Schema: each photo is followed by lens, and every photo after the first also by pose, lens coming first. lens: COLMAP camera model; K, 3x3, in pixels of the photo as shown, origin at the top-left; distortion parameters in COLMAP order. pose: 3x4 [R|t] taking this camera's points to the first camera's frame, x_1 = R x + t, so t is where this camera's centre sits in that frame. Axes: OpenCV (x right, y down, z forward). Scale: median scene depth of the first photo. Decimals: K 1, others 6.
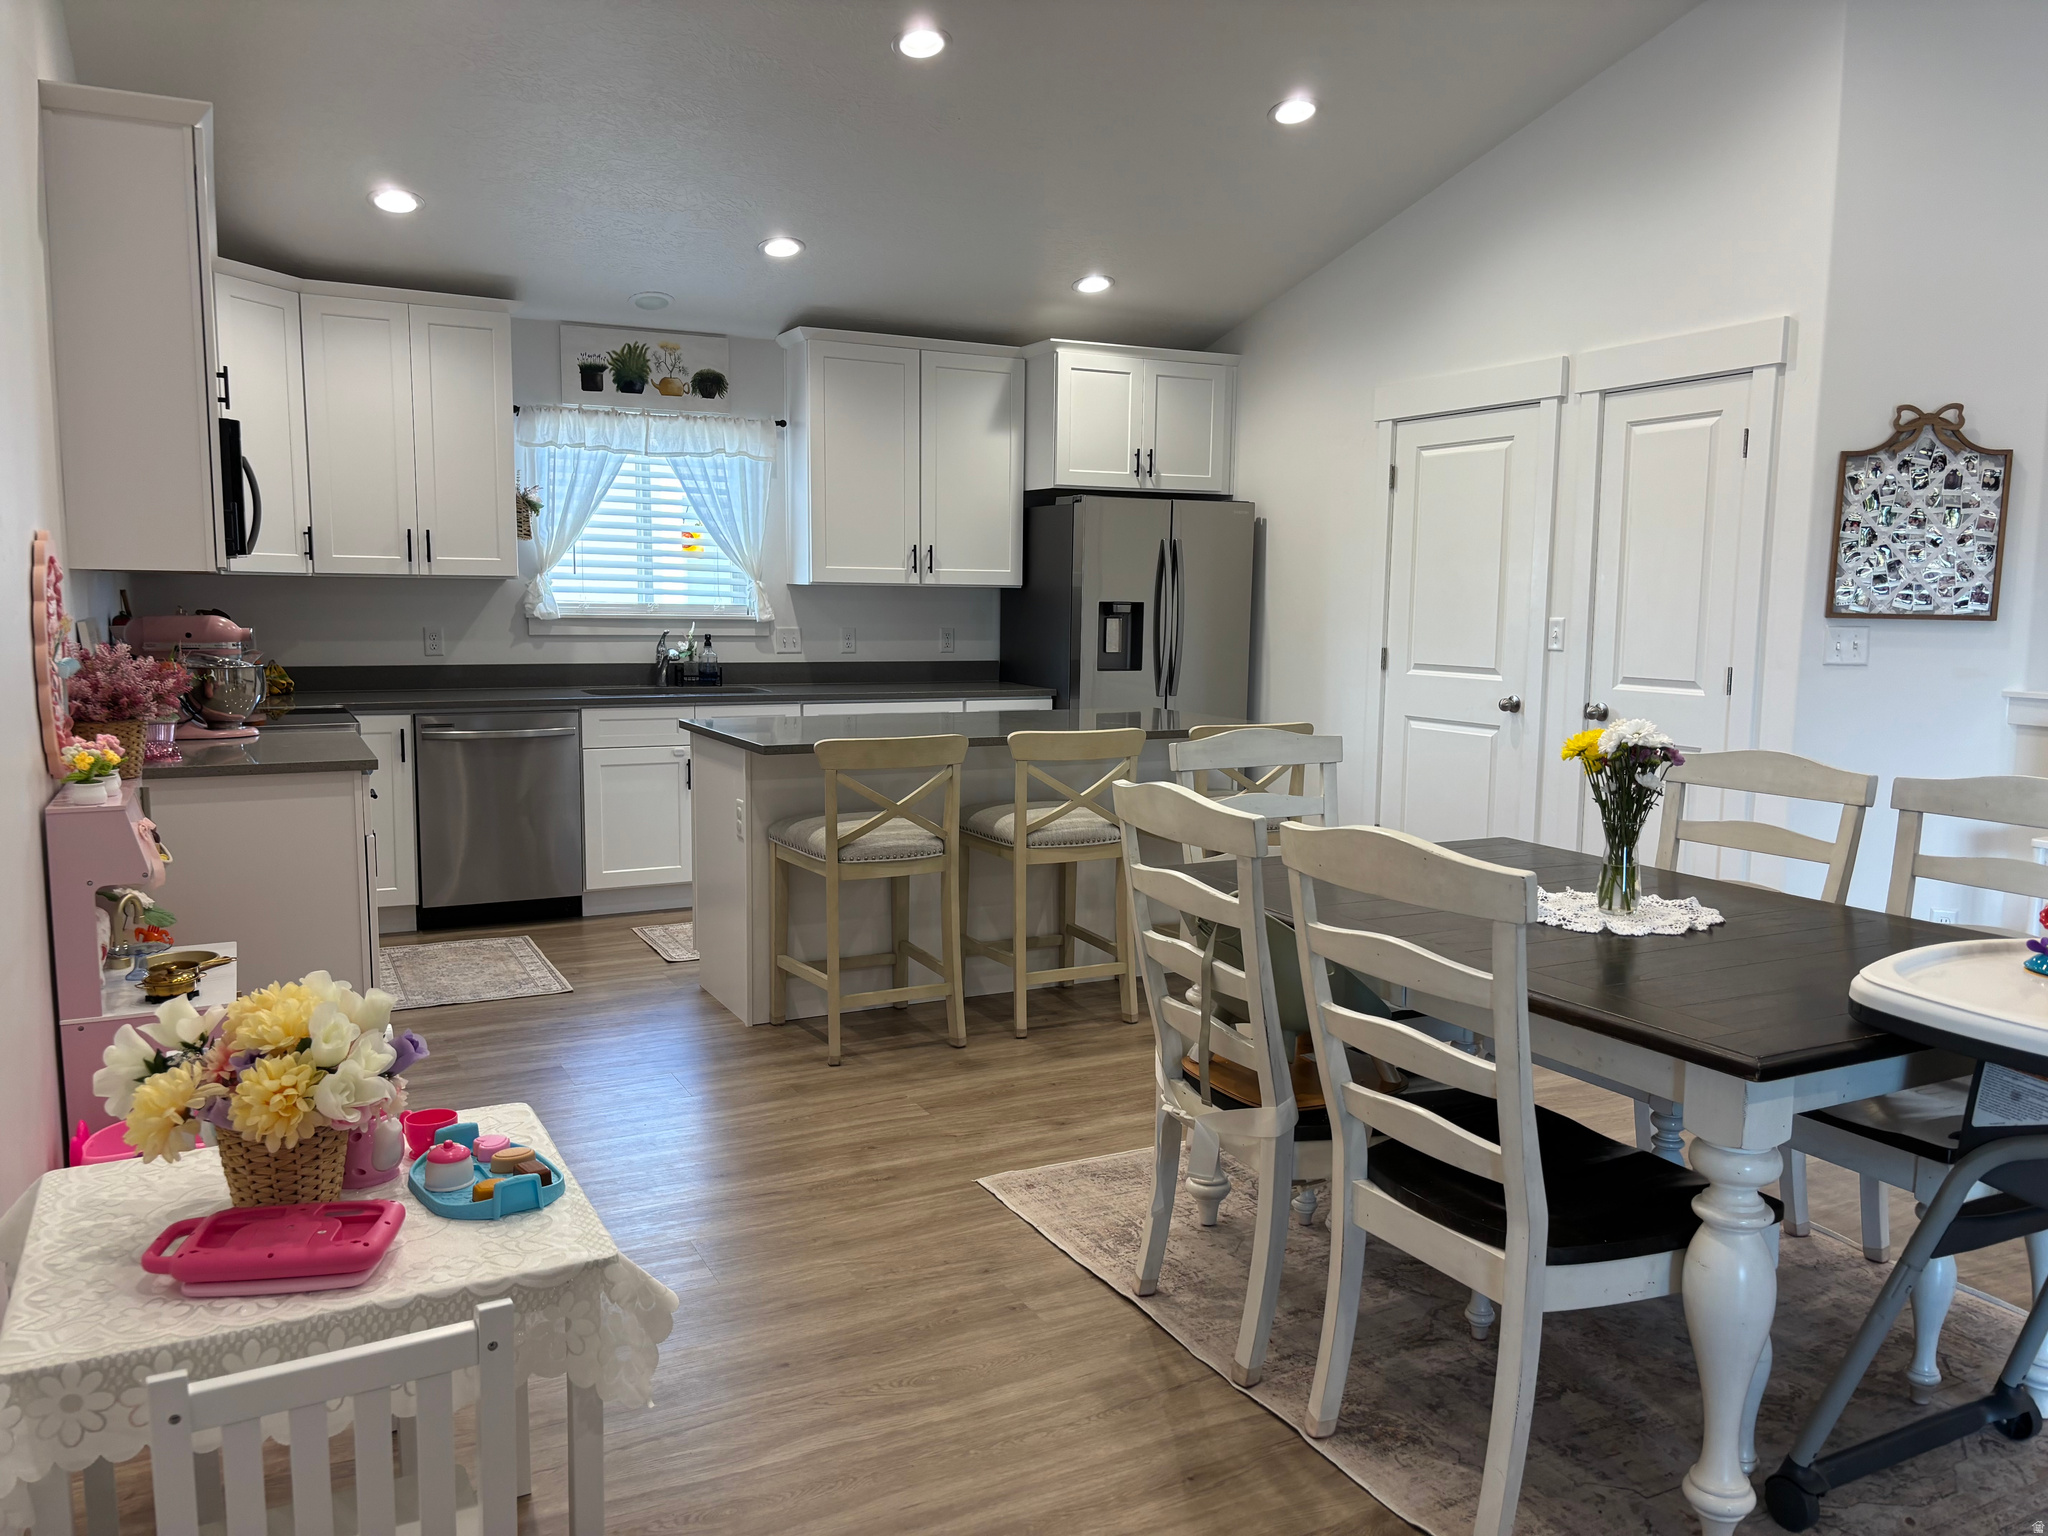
lens RADIAL K [[1545.5, 0, 1039.1], [0, 1545.5, 783.8], [0, 0, 1]] dist [0.069878, -0.081982]
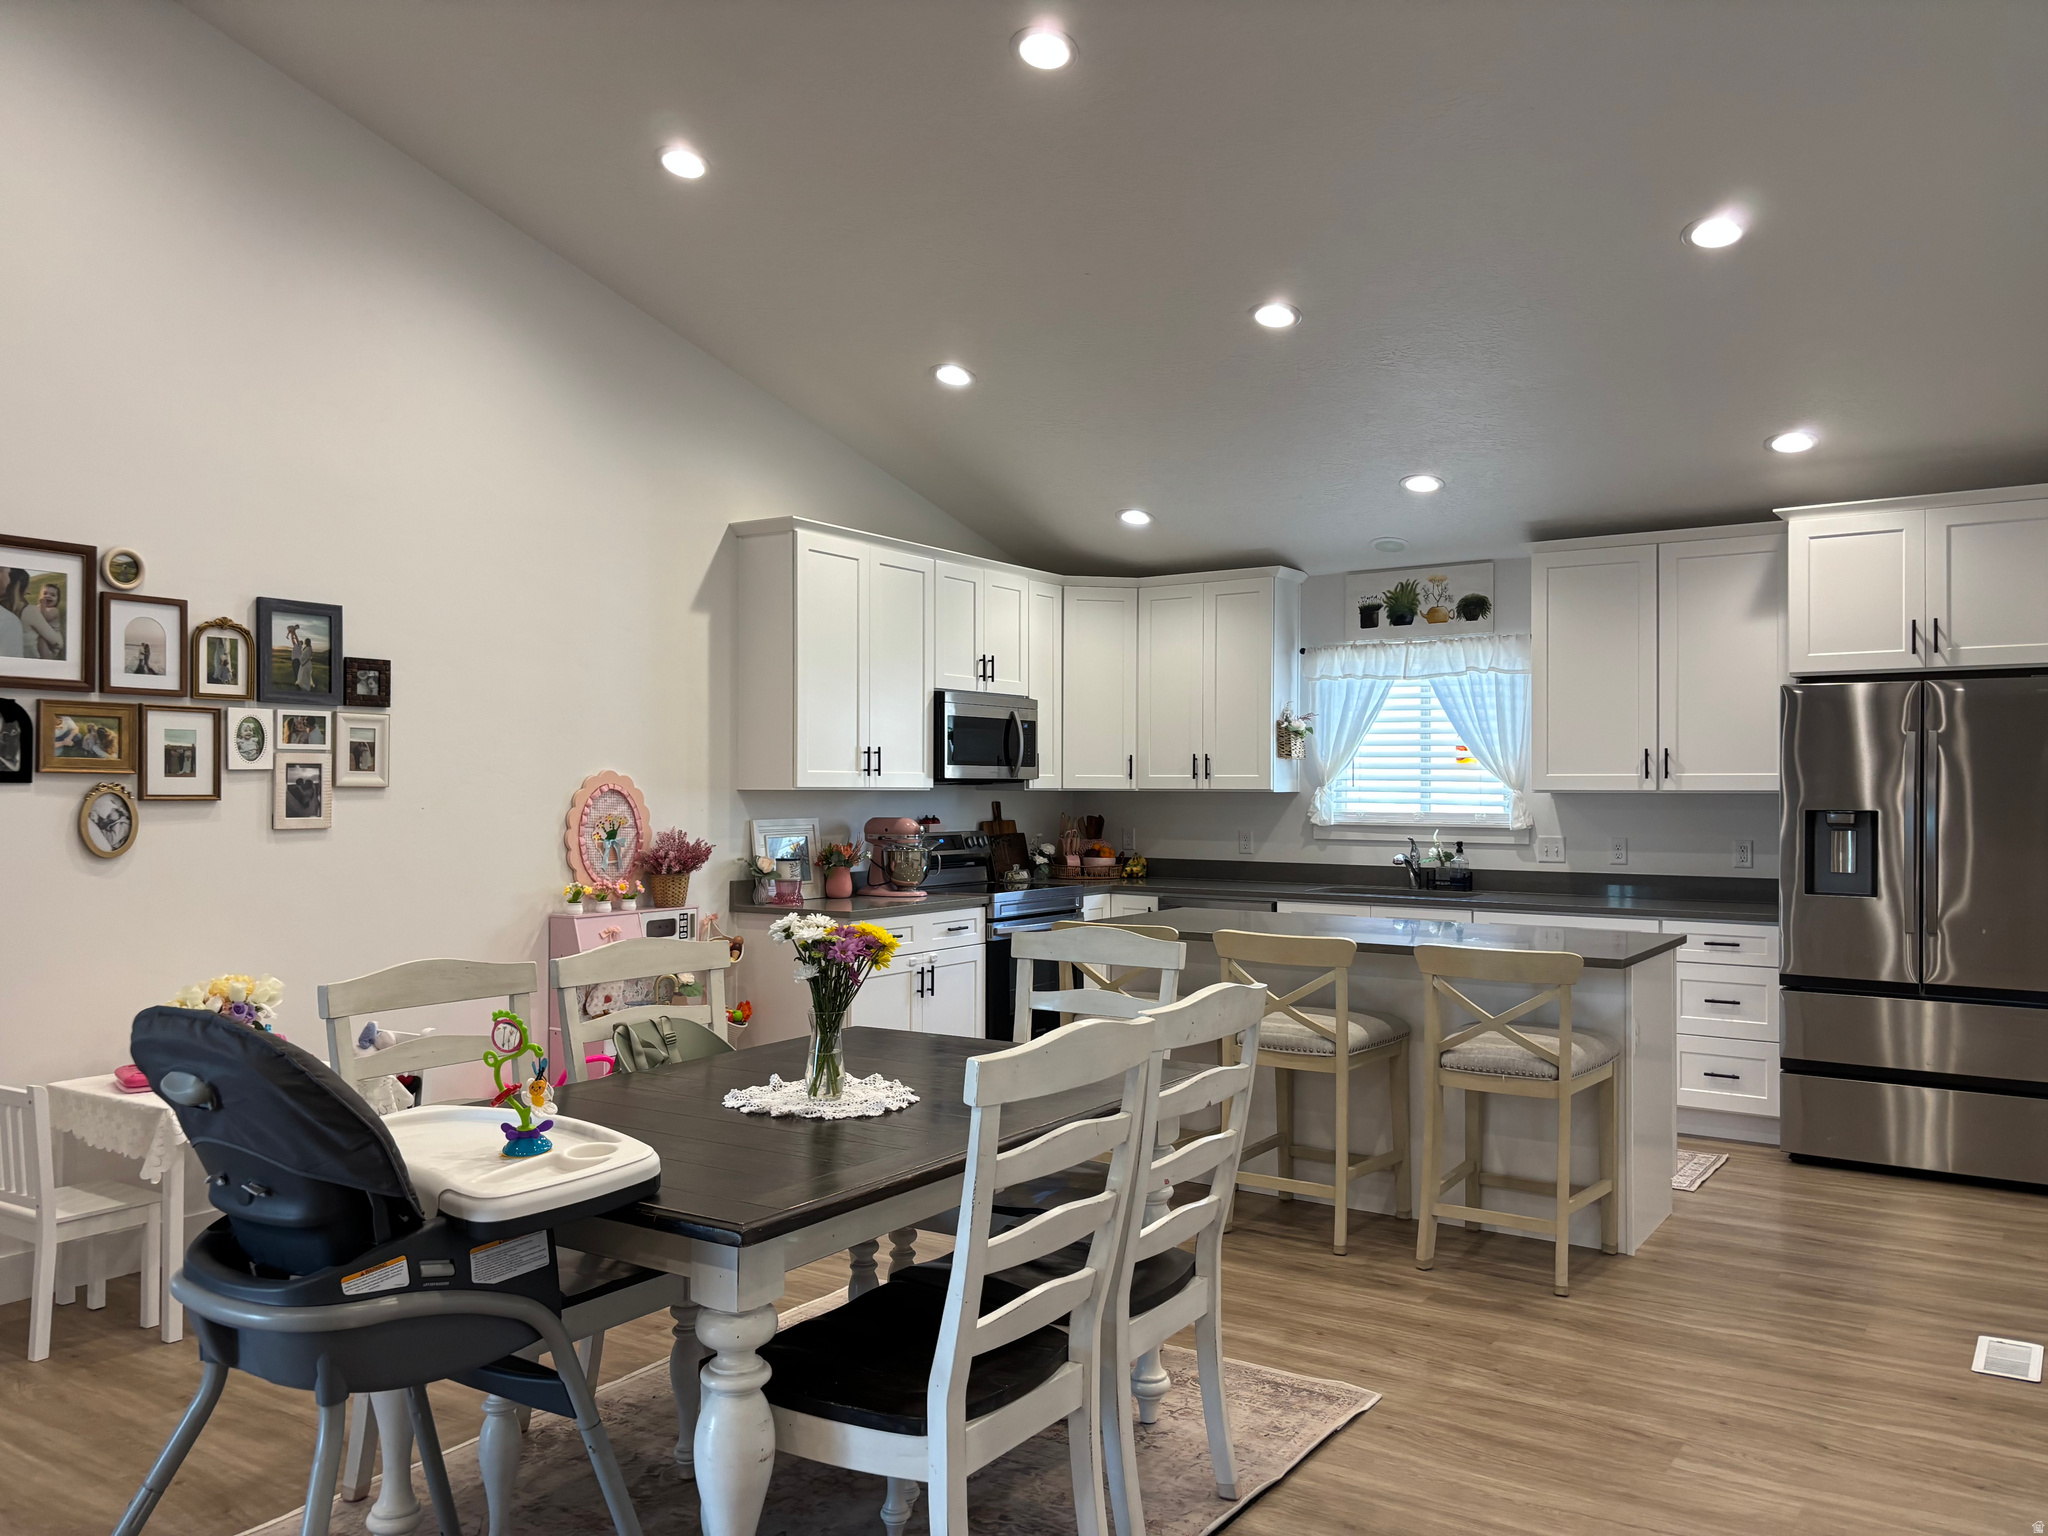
lens RADIAL K [[1545.5, 0, 1029.4], [0, 1545.5, 777.5], [0, 0, 1]] dist [0.069878, -0.081982]
pose [[0.478934, -0.016937, -0.877687, 0.581771], [-0.105765, 0.991418, -0.076844, -0.028594], [0.871456, 0.129632, 0.473032, 0.253089]]
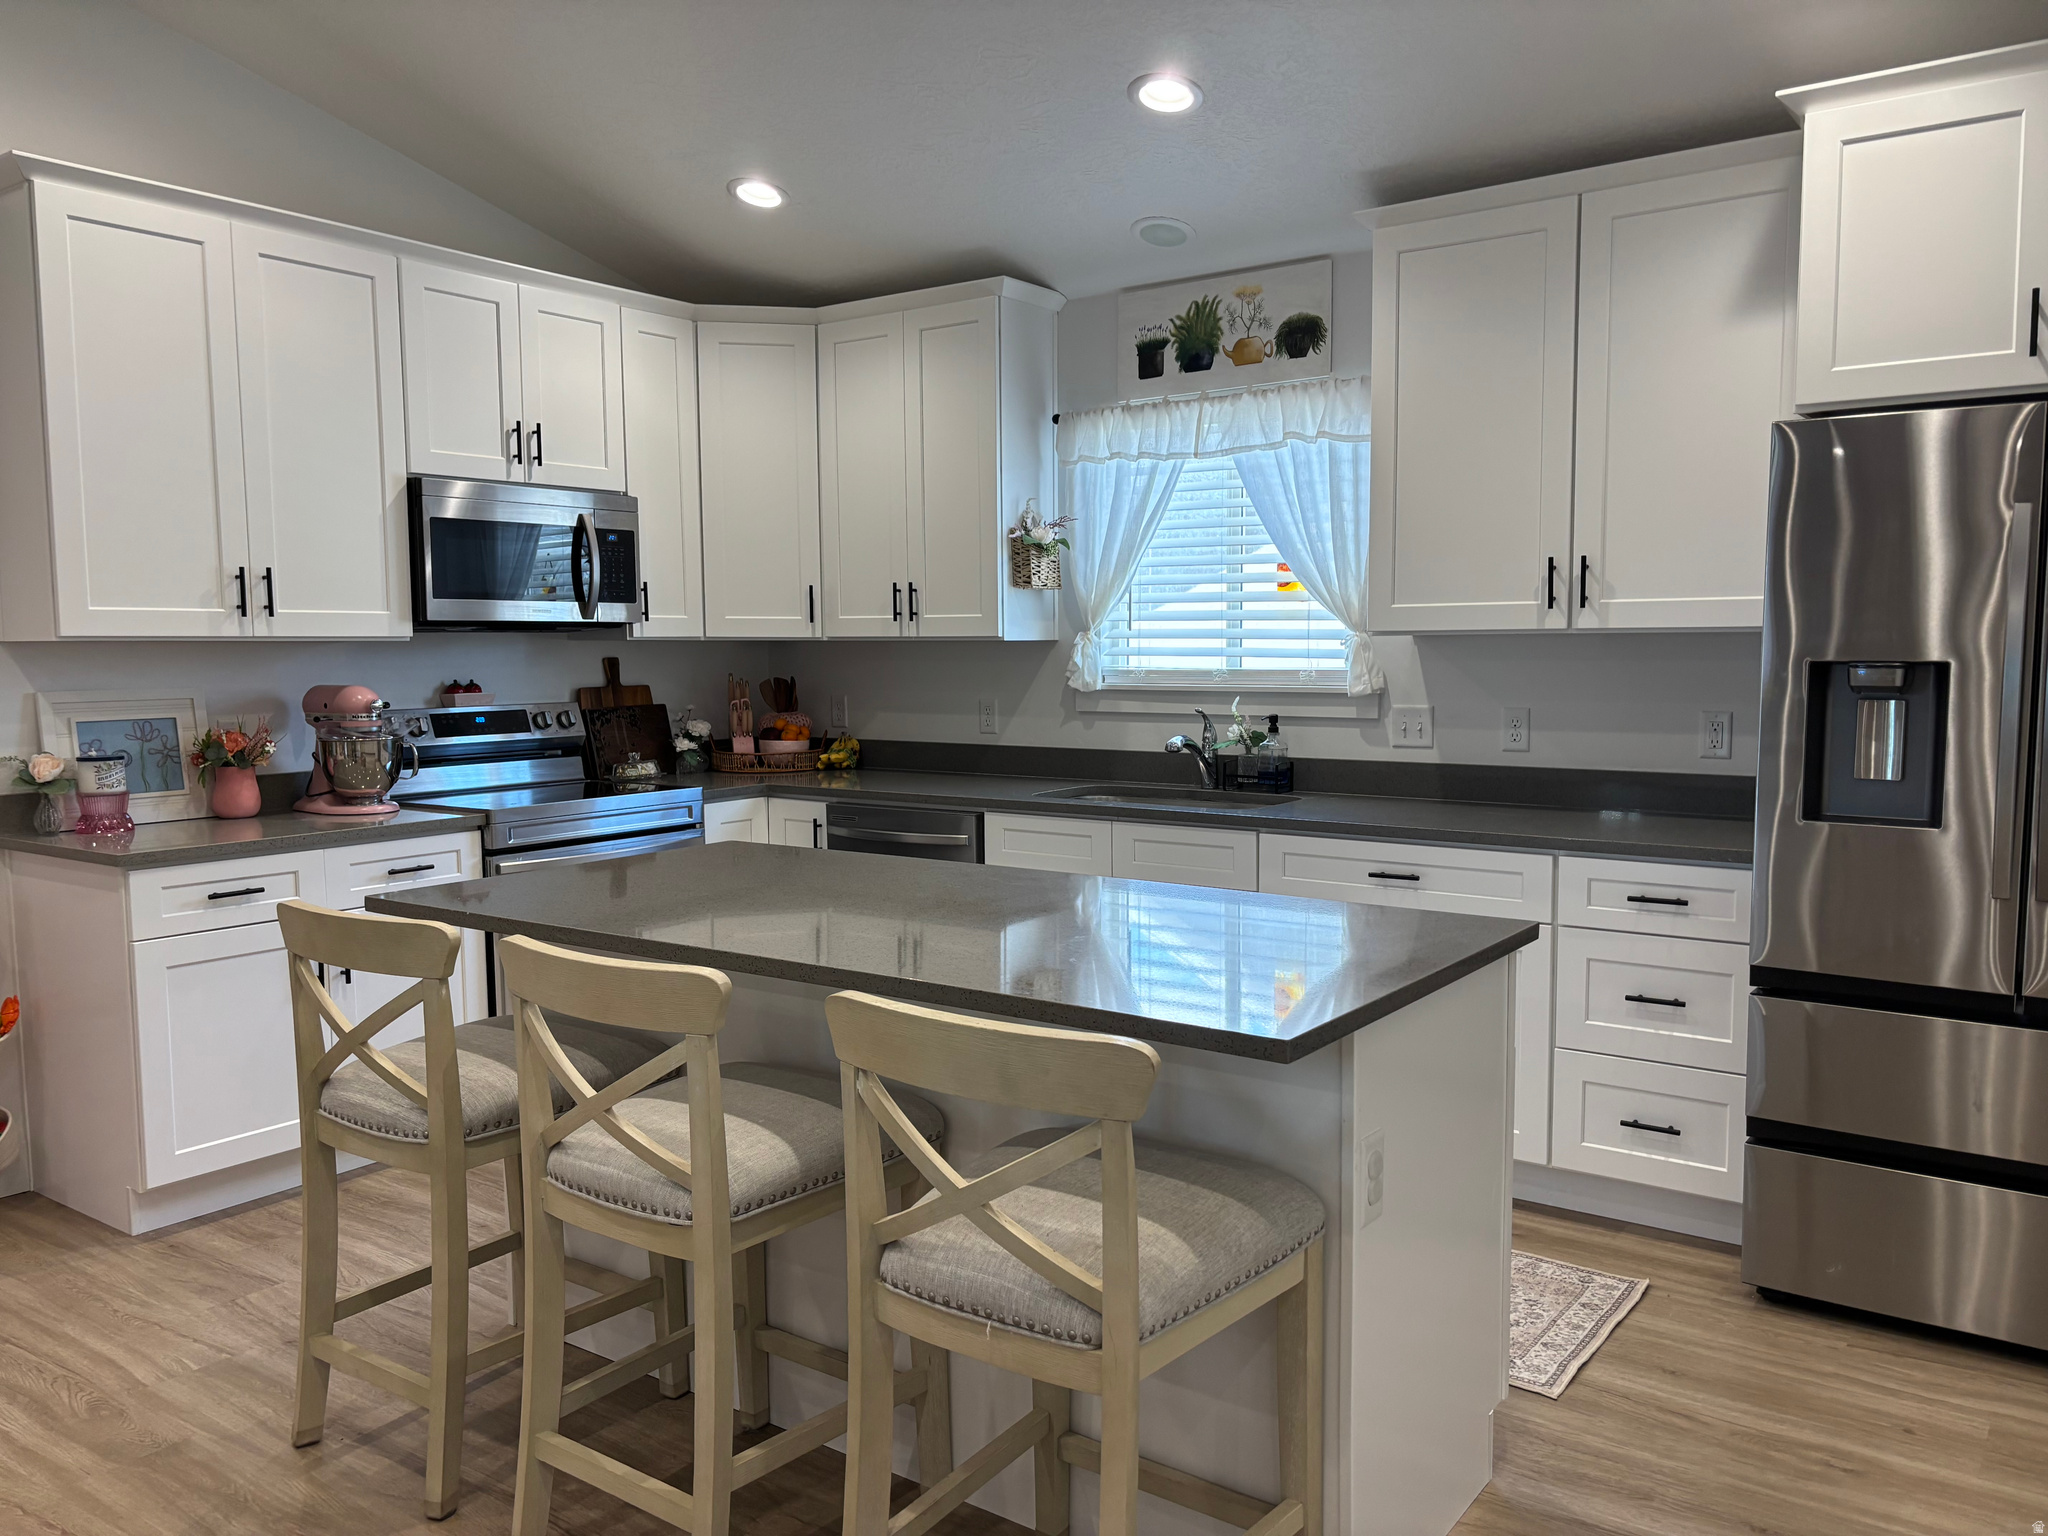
lens RADIAL K [[1545.5, 0, 1031.0], [0, 1545.5, 778.1], [0, 0, 1]] dist [0.069878, -0.081982]
pose [[0.451061, 0.063017, -0.890266, 0.338275], [-0.098641, 0.994913, 0.020446, -0.074569], [0.887025, 0.078595, 0.454982, 0.625162]]
